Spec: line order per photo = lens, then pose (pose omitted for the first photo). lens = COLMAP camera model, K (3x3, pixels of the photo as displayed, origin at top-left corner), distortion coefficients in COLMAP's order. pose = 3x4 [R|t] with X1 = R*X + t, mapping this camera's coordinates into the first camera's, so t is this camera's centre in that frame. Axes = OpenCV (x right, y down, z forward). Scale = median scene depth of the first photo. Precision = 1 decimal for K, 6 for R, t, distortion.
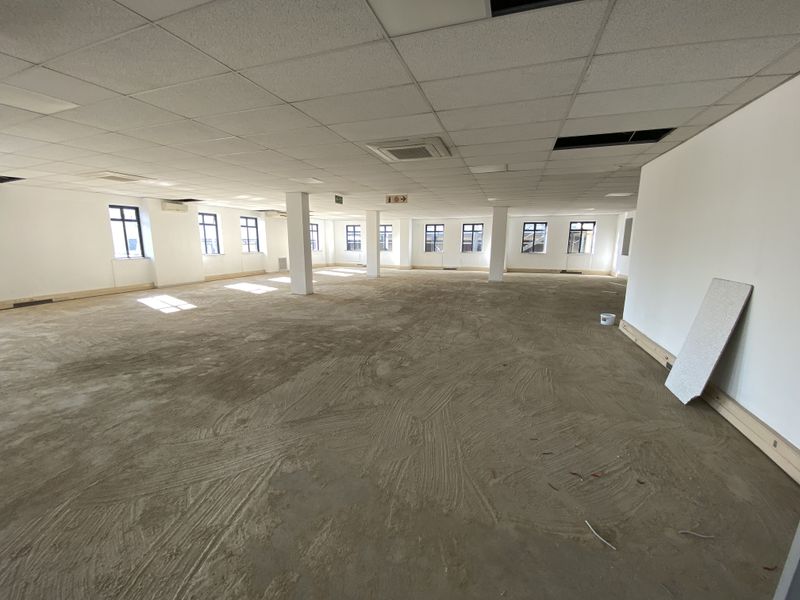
lens RADIAL K [[326.3, 0, 404.3], [0, 326.3, 294.0], [0, 0, 1]] dist [-0.007991, -0.006061]
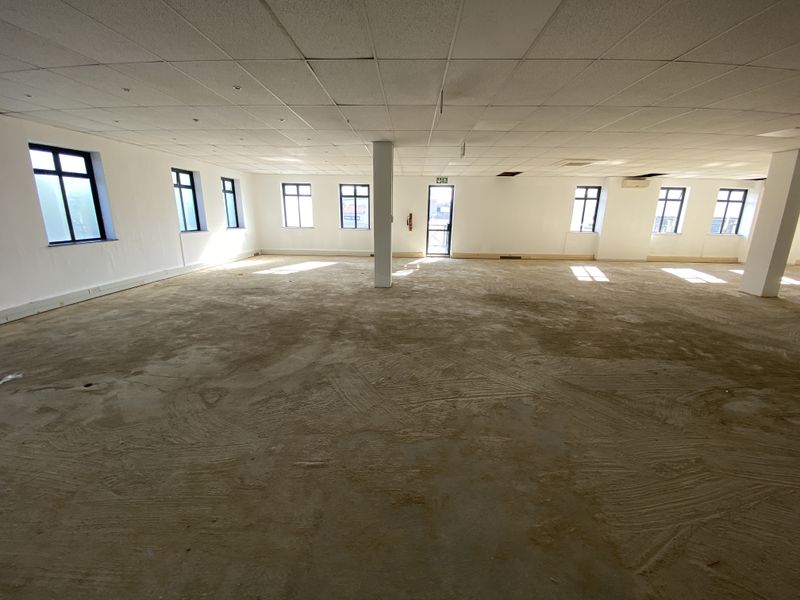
lens RADIAL K [[326.3, 0, 393.2], [0, 326.3, 302.5], [0, 0, 1]] dist [-0.007991, -0.006061]
pose [[0.265172, 0.251674, -0.930776, 0.289209], [-0.165297, 0.962908, 0.213271, -0.004813], [0.949927, 0.097301, 0.296937, 0.053233]]
